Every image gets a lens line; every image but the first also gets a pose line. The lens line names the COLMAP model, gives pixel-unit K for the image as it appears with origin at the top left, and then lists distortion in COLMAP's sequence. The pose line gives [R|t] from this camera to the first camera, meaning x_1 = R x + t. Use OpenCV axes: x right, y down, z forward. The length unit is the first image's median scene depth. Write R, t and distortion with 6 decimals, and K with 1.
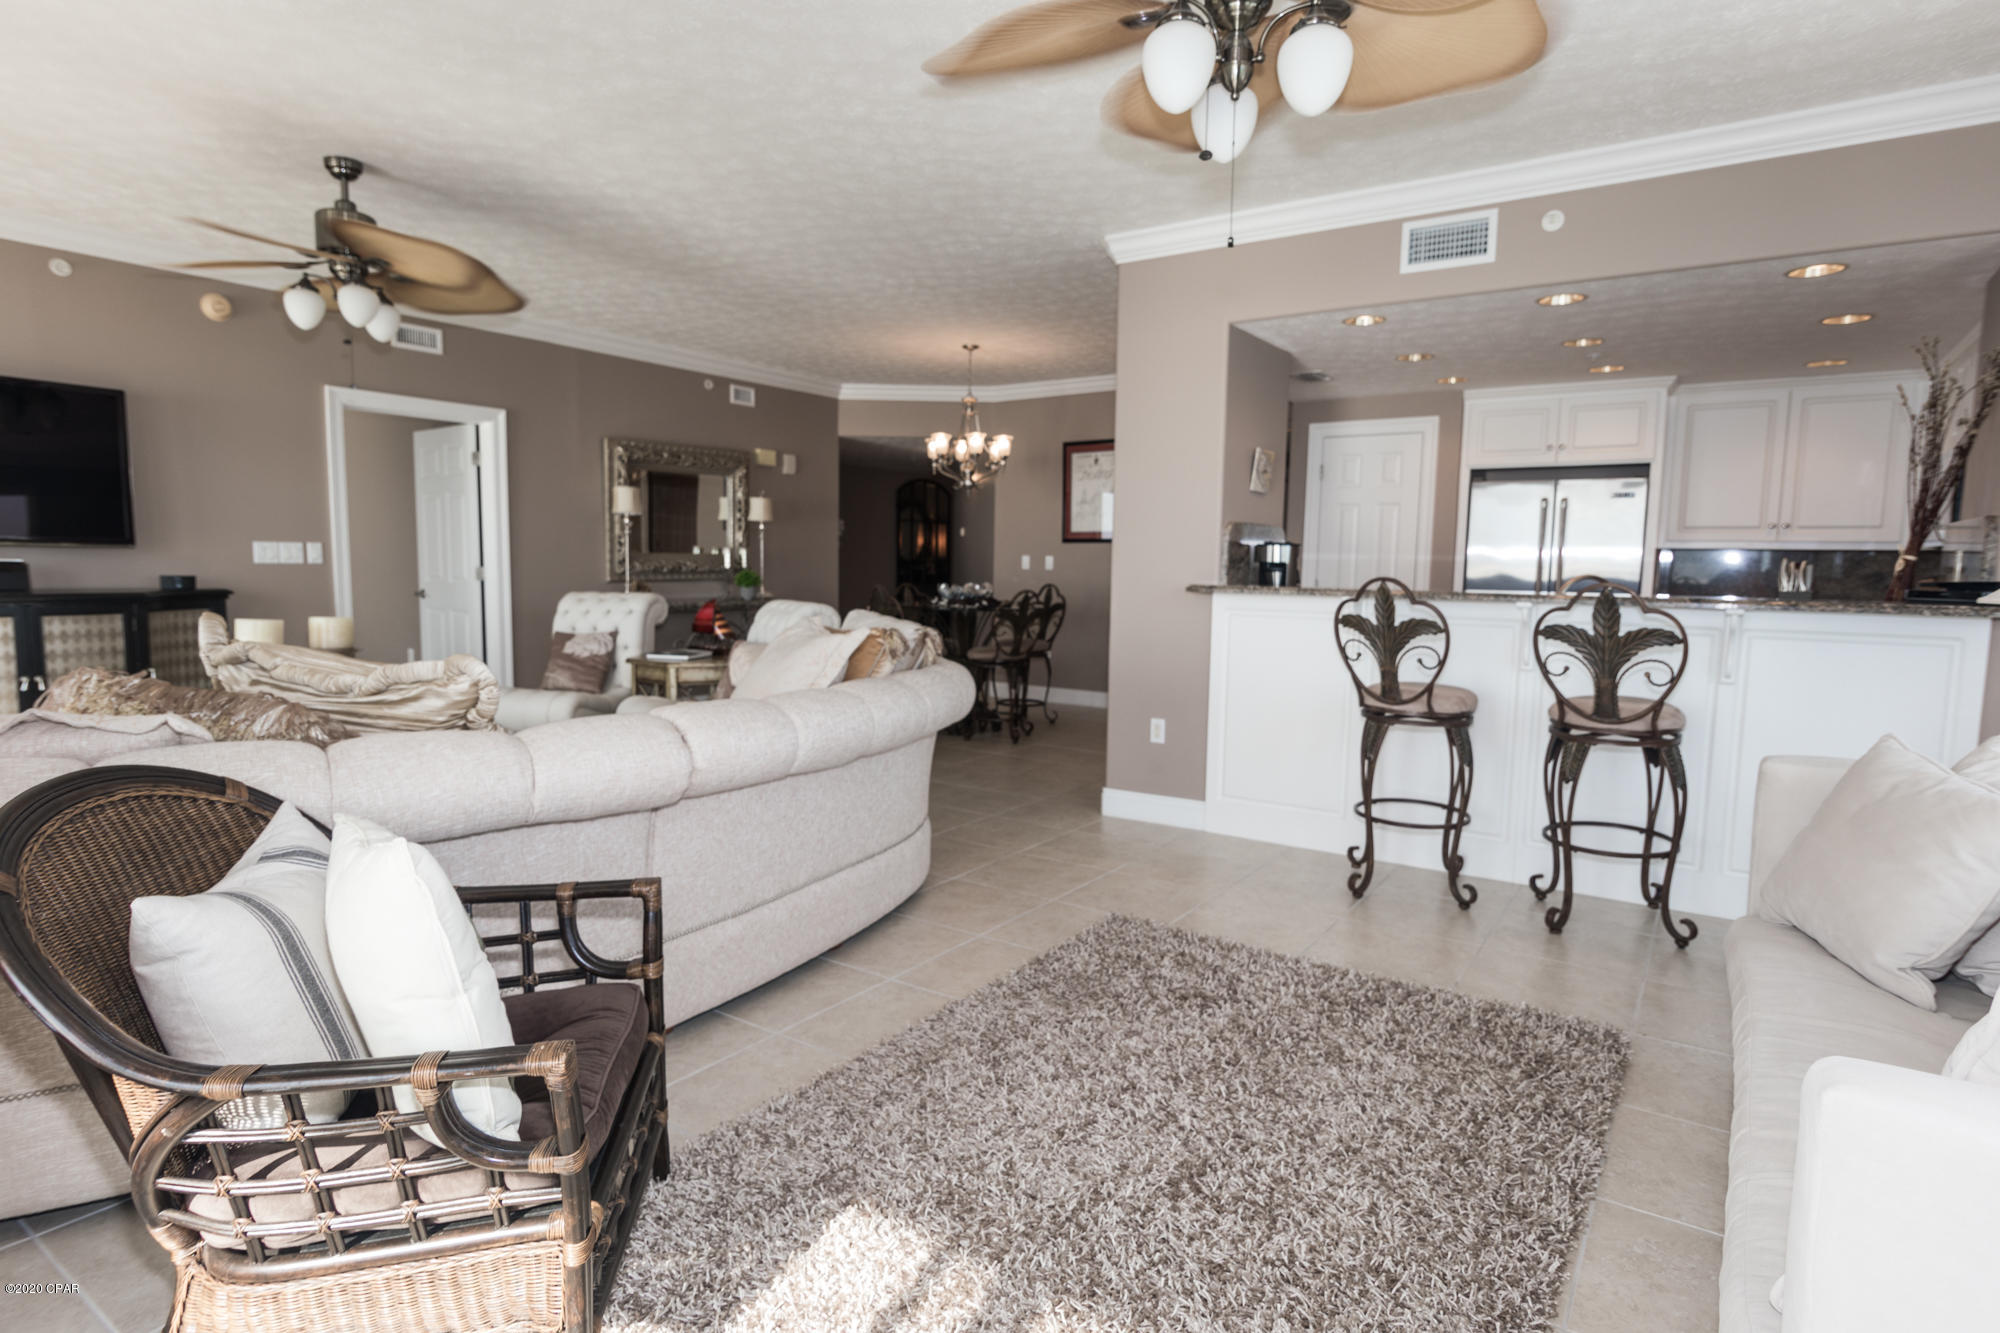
lens RADIAL K [[1063.4, 0, 996.8], [0, 1063.4, 665.9], [0, 0, 1]] dist [0.007324, -0.001890]
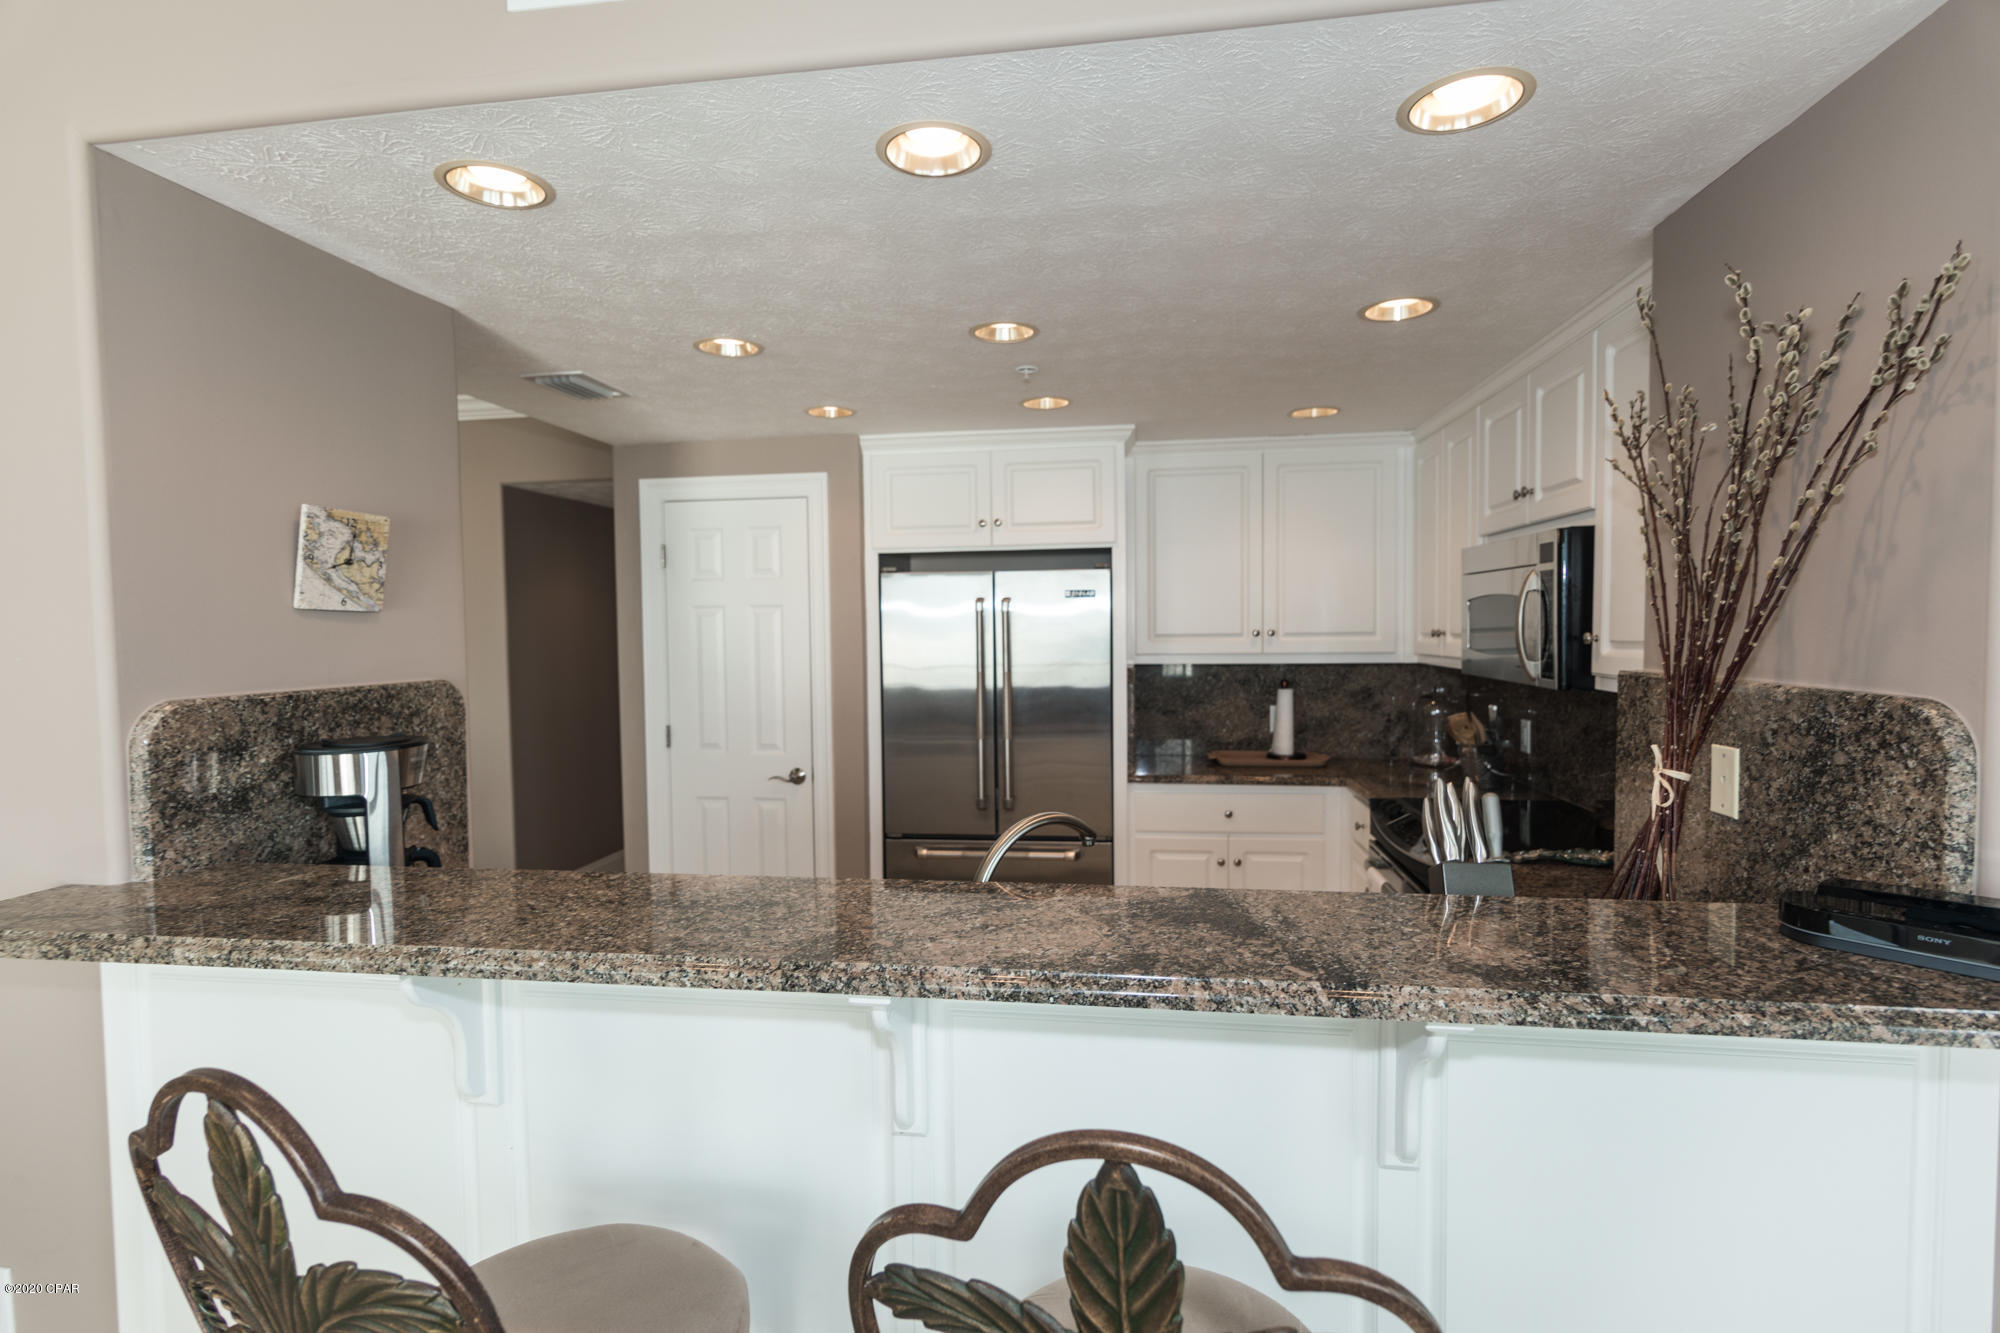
lens RADIAL K [[961.9, 0, 1000.7], [0, 961.9, 670.2], [0, 0, 1]] dist [0.006693, -0.001234]
pose [[0.896779, -0.048543, 0.439807, 0.324208], [0.071676, 0.996773, -0.036133, -0.112464], [-0.436634, 0.063927, 0.897365, 0.572208]]
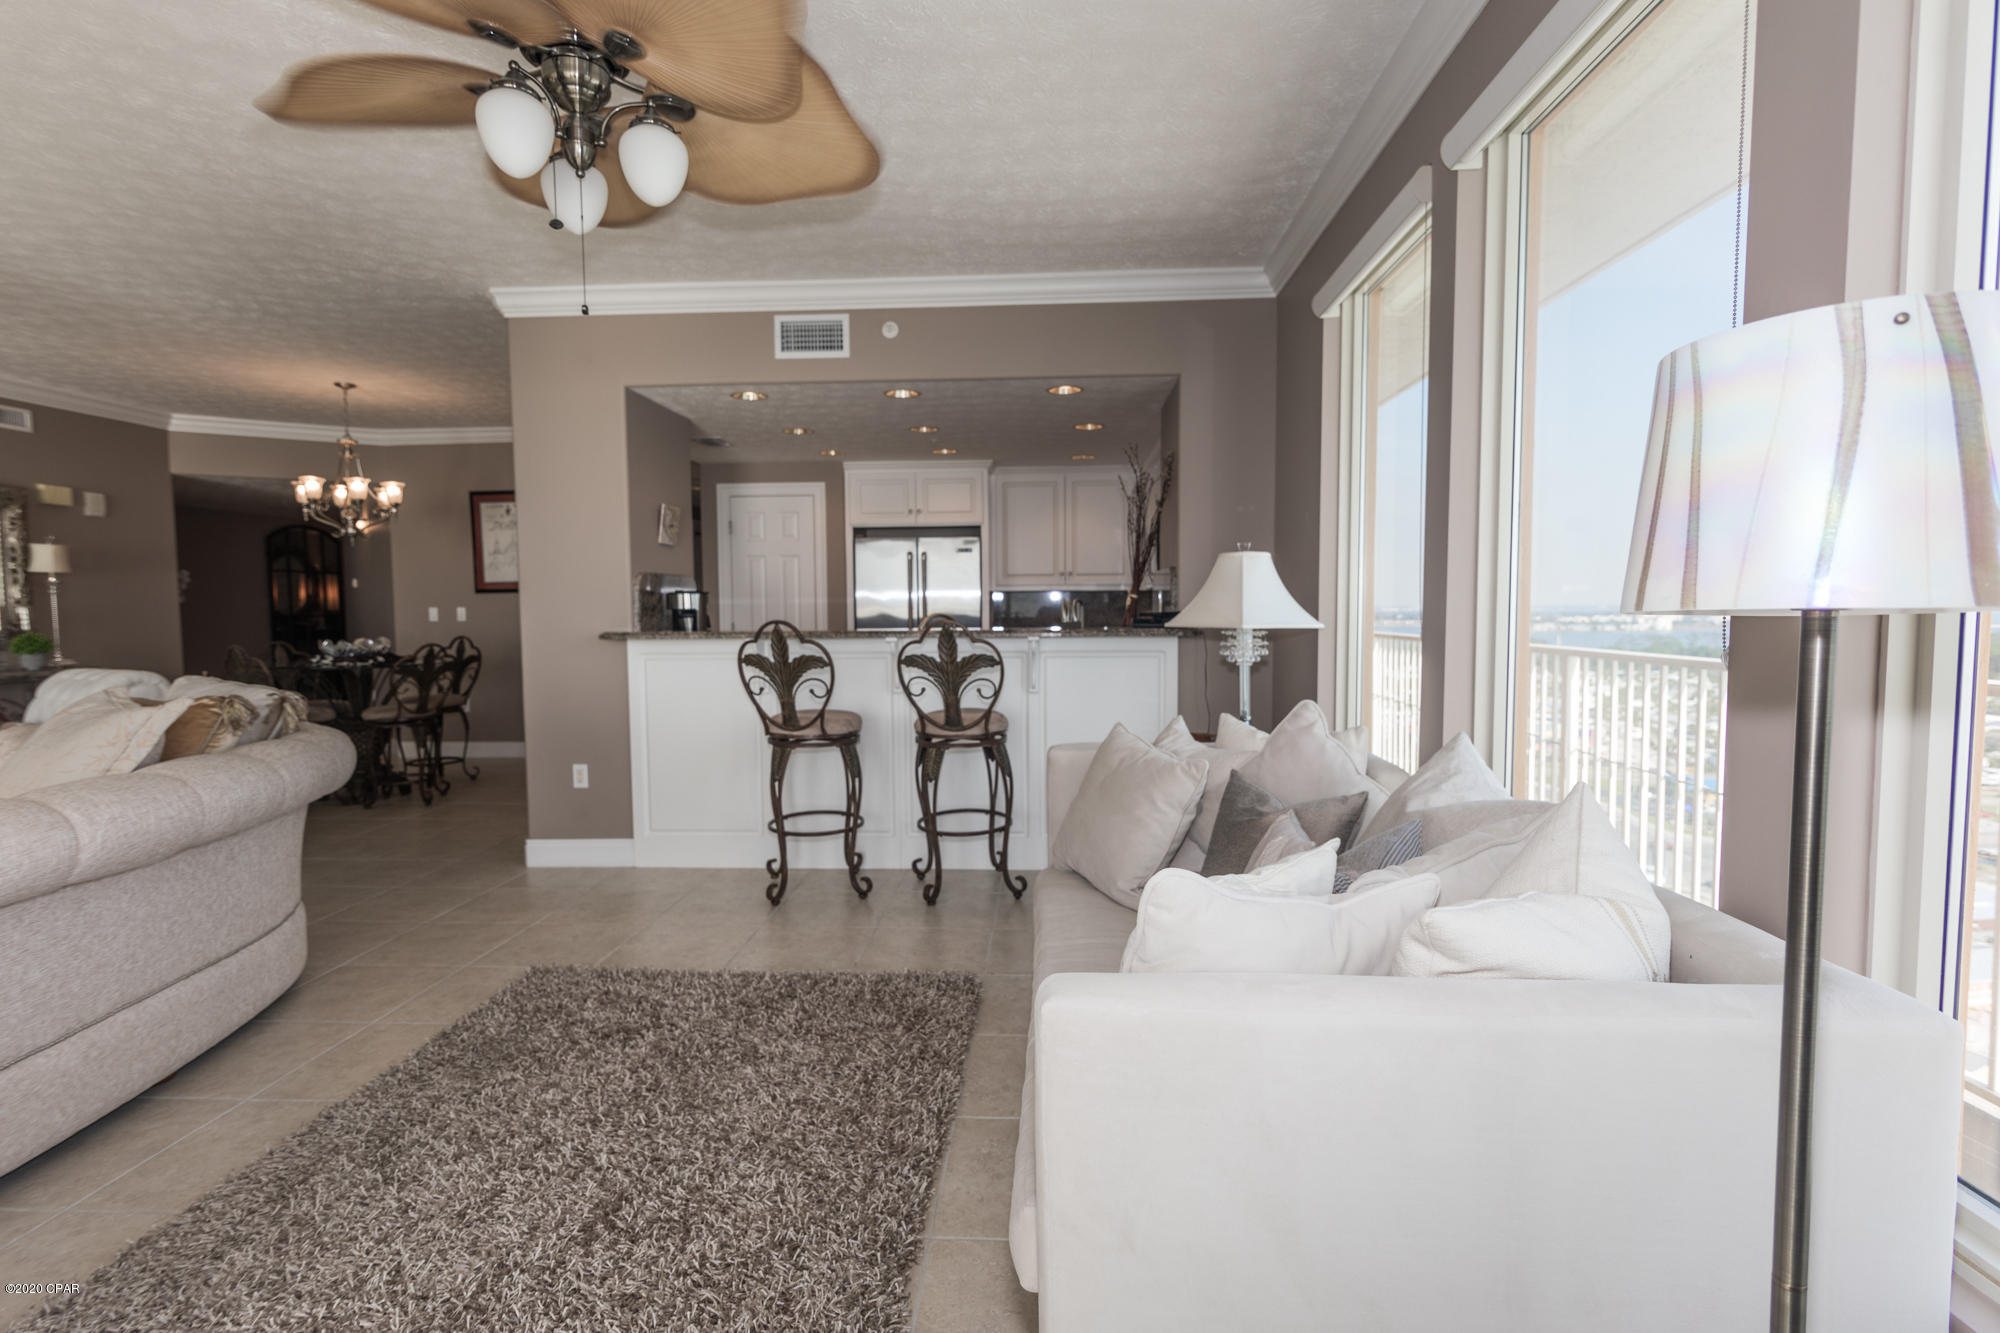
lens RADIAL K [[961.9, 0, 995.8], [0, 961.9, 667.1], [0, 0, 1]] dist [0.006693, -0.001234]
pose [[0.856662, -0.054771, 0.512962, 0.024985], [0.072491, 0.997263, -0.014580, -0.001040], [-0.510760, 0.049675, 0.858287, -0.003095]]
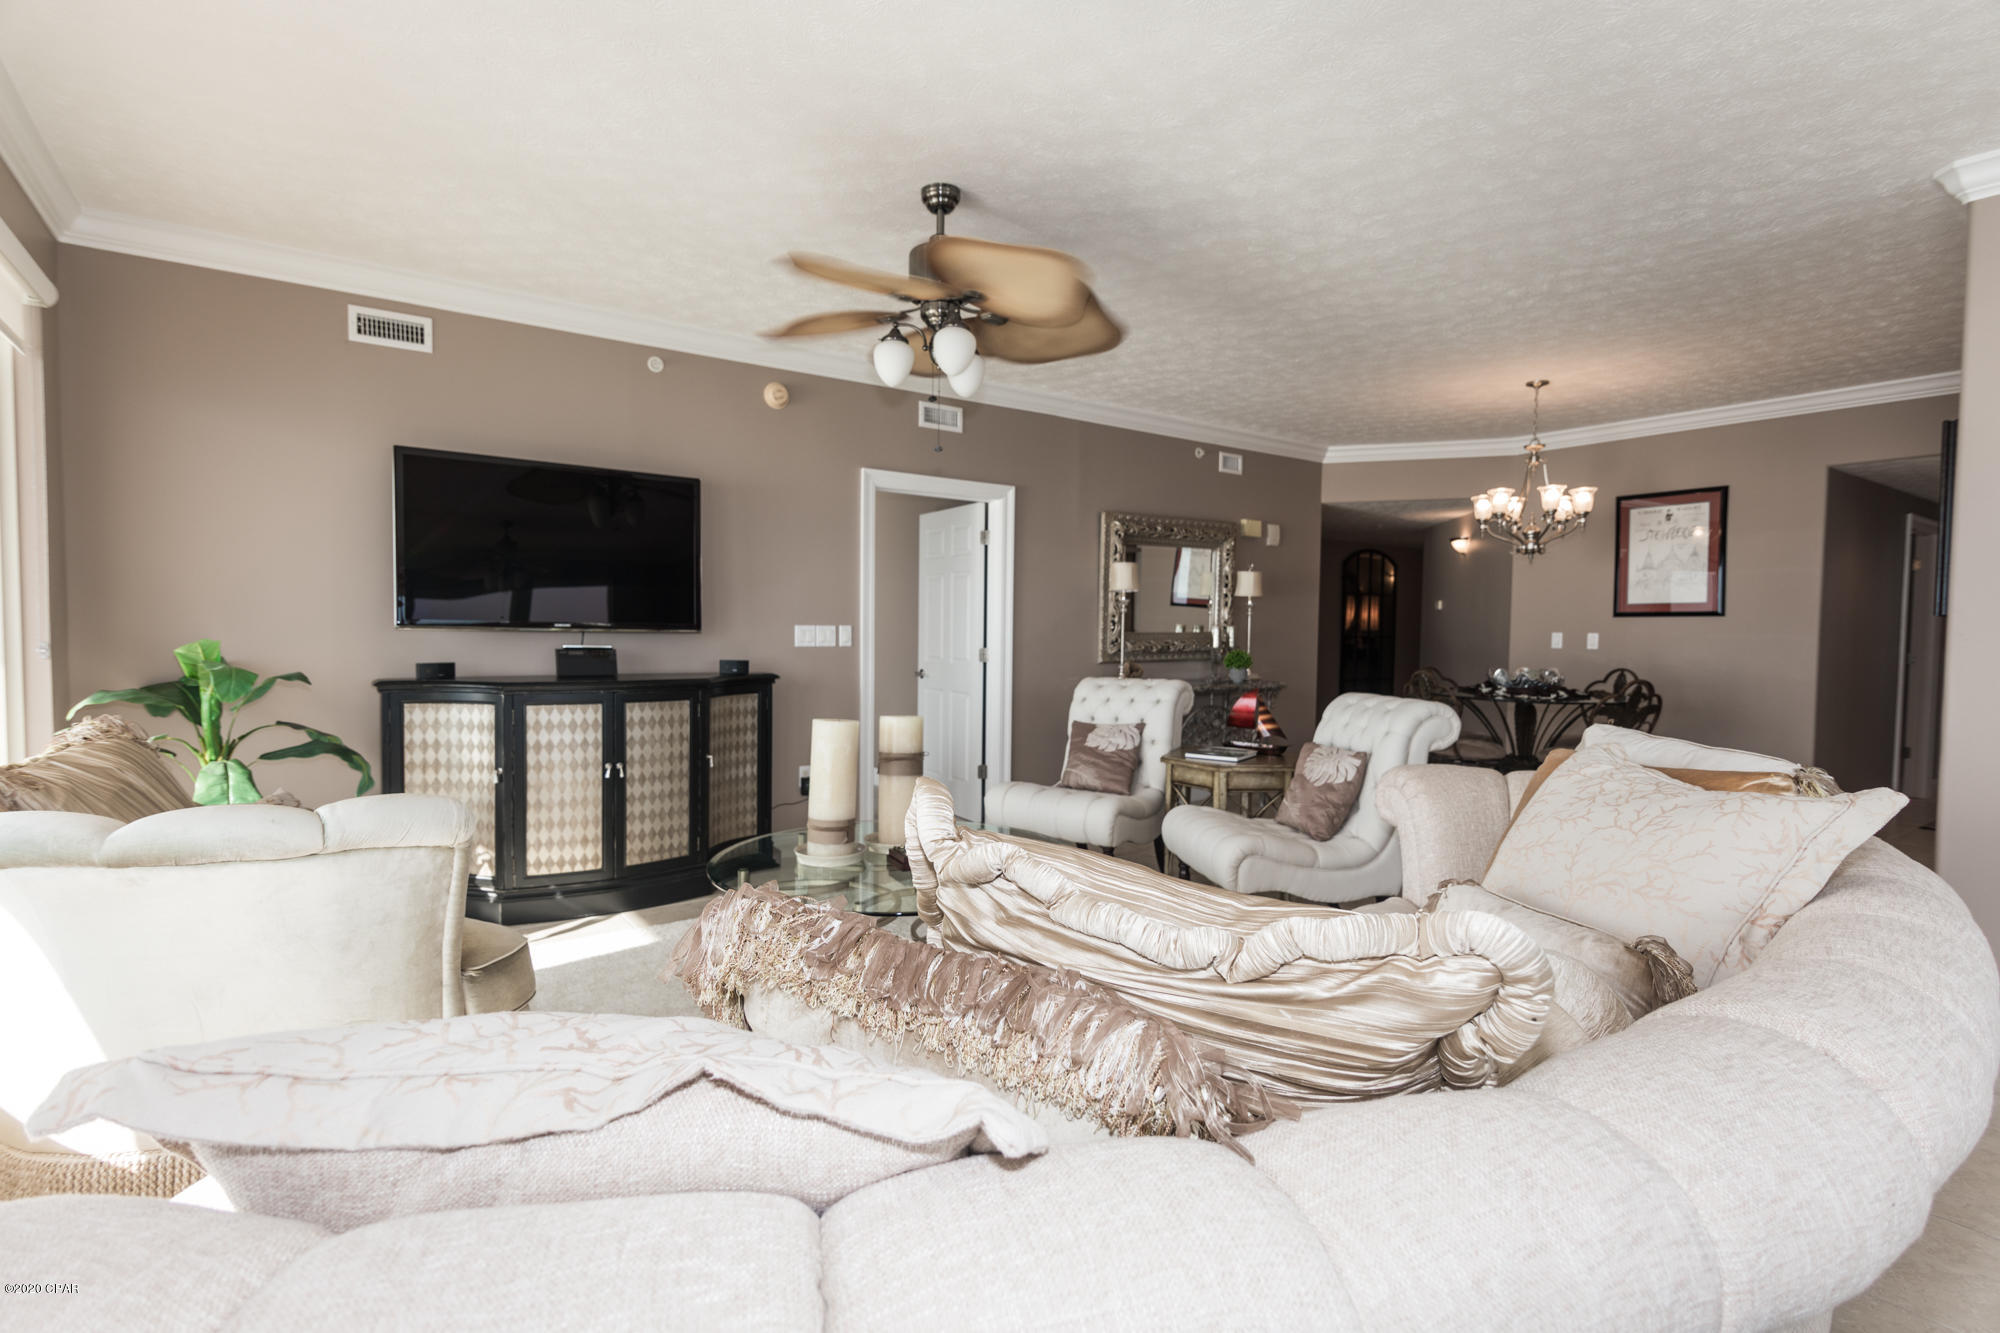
lens RADIAL K [[961.9, 0, 996.8], [0, 961.9, 667.3], [0, 0, 1]] dist [0.006693, -0.001234]
pose [[0.942610, 0.009625, -0.333758, -0.255292], [-0.029908, 0.998000, -0.055686, -0.038264], [0.332555, 0.062473, 0.941012, 0.255192]]
